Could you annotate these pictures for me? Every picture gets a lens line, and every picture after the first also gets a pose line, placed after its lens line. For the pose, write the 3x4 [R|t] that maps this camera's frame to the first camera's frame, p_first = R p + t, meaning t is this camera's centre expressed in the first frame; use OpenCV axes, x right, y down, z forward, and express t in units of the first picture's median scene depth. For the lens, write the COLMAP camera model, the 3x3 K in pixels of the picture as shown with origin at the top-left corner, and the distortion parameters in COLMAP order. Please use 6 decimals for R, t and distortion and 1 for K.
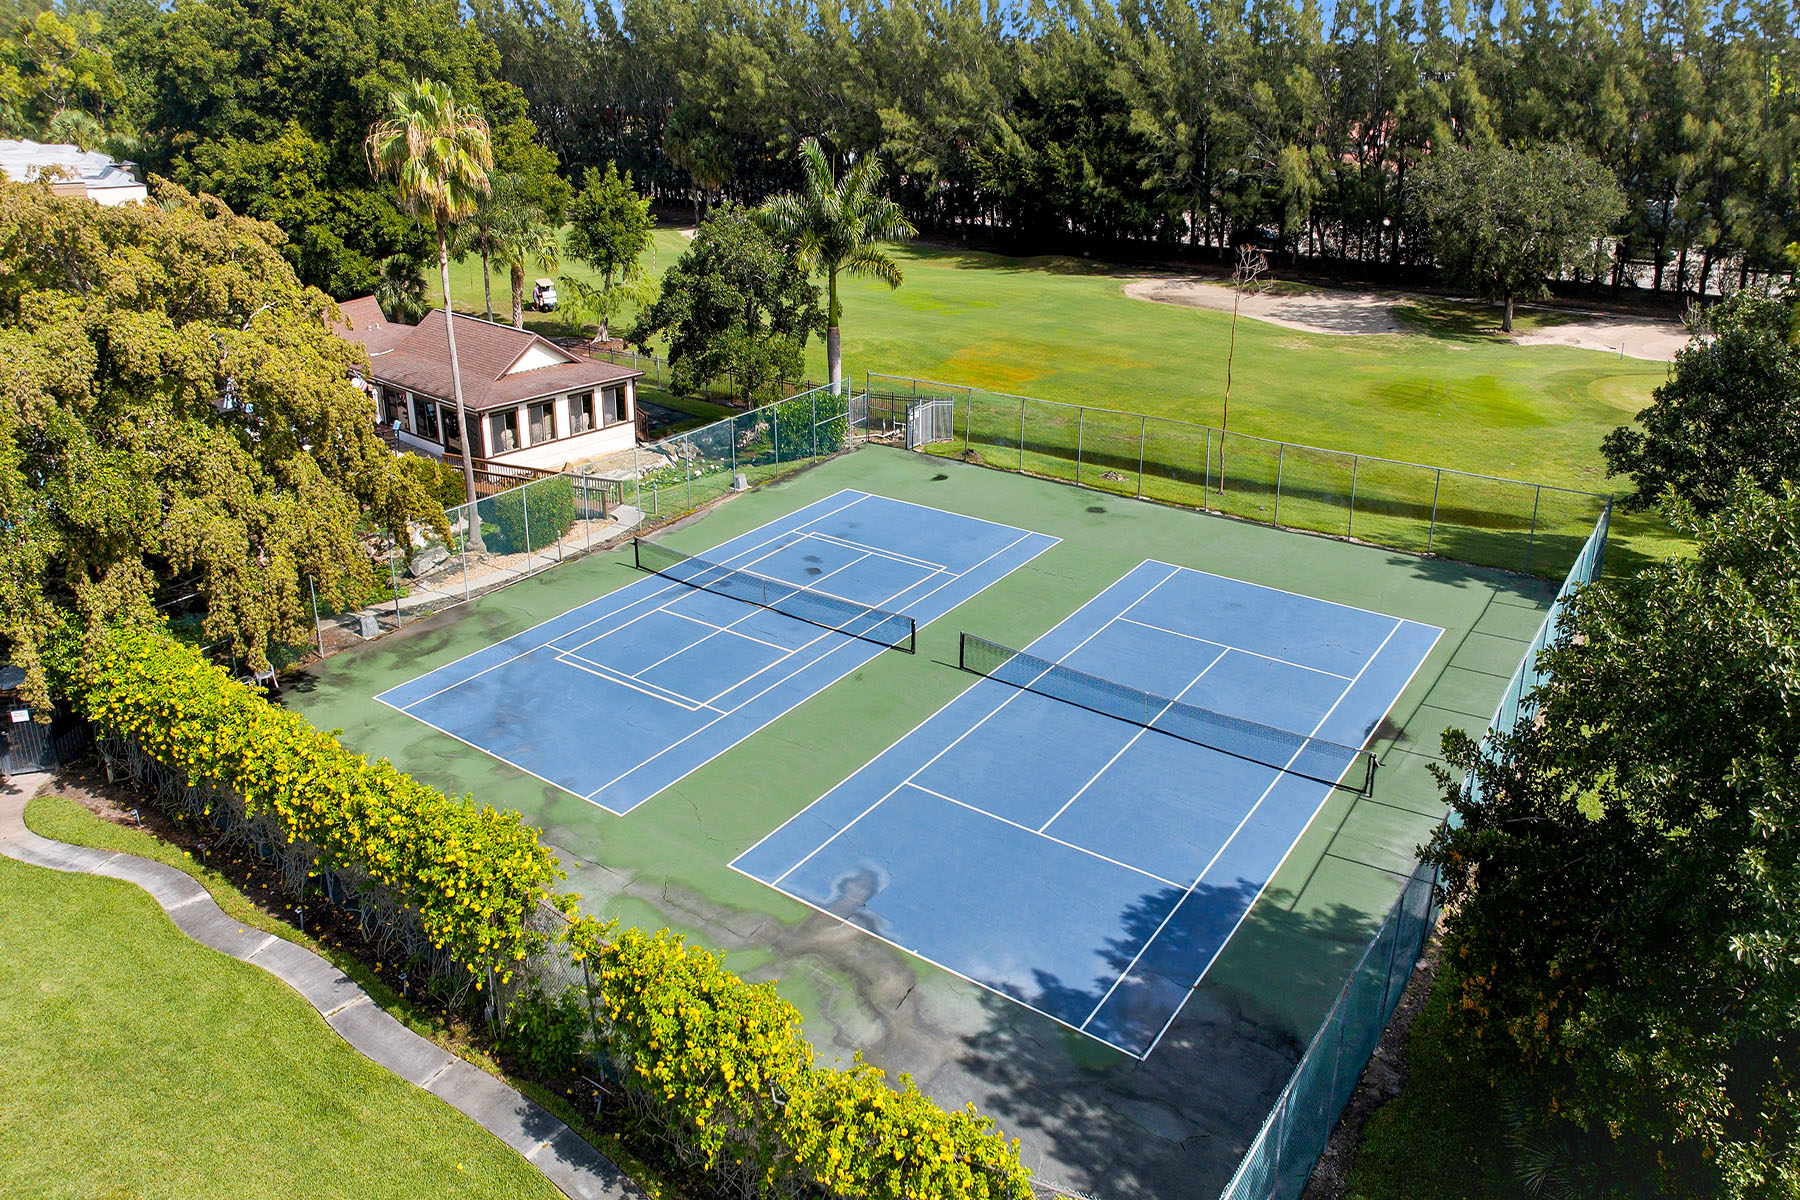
lens RADIAL K [[1239.6, 0, 904.7], [0, 1239.6, 544.0], [0, 0, 1]] dist [-0.028105, 0.014262]
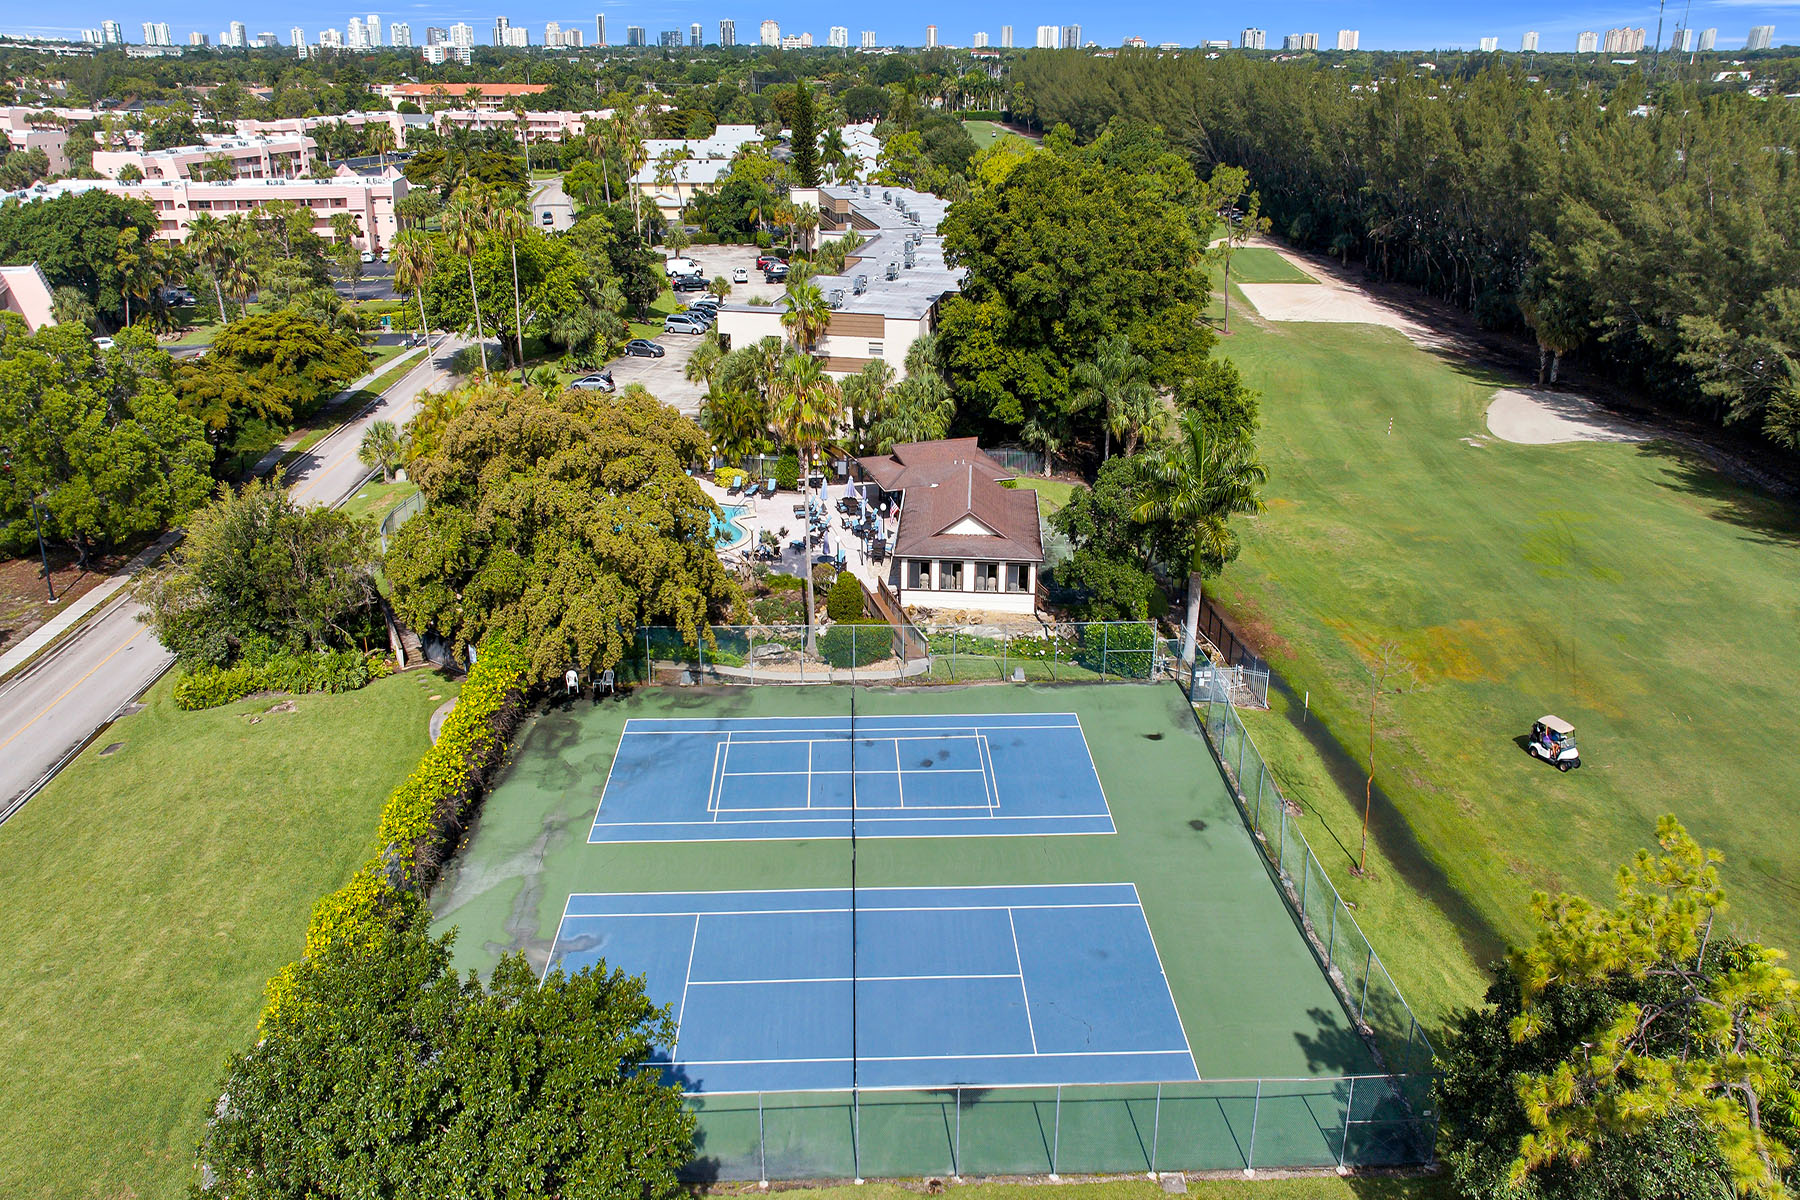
lens RADIAL K [[1239.6, 0, 892.9], [0, 1239.6, 592.2], [0, 0, 1]] dist [-0.028105, 0.014262]
pose [[0.601656, 0.321643, -0.731133, 0.653162], [-0.296840, 0.939822, 0.169178, -0.291786], [0.741550, 0.115242, 0.660926, 0.082365]]
